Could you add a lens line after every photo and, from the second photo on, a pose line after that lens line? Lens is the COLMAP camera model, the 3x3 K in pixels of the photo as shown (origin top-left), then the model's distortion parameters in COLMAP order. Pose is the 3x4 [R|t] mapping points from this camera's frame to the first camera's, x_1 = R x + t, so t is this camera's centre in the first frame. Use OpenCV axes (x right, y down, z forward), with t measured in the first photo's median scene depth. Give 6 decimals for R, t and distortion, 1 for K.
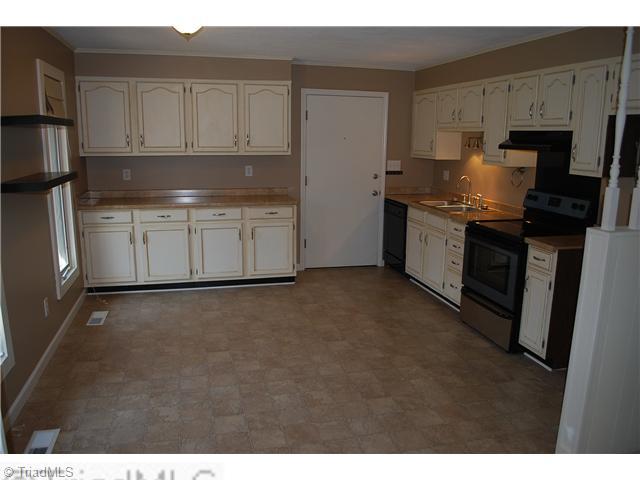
lens RADIAL K [[507.8, 0, 320.0], [0, 507.8, 240.0], [0, 0, 1]] dist [-0.075589, 0.006812]
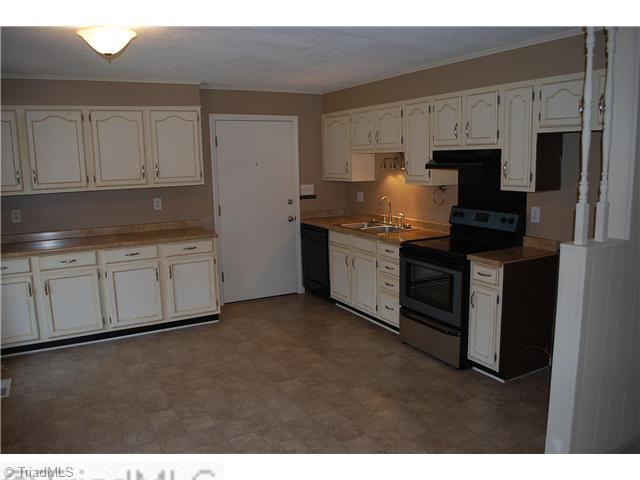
lens RADIAL K [[507.8, 0, 320.0], [0, 507.8, 240.0], [0, 0, 1]] dist [-0.075589, 0.006812]
pose [[0.968794, -0.073027, 0.236865, -0.087794], [0.083318, 0.995952, -0.033717, -0.018060], [-0.233444, 0.052400, 0.970957, 0.053589]]
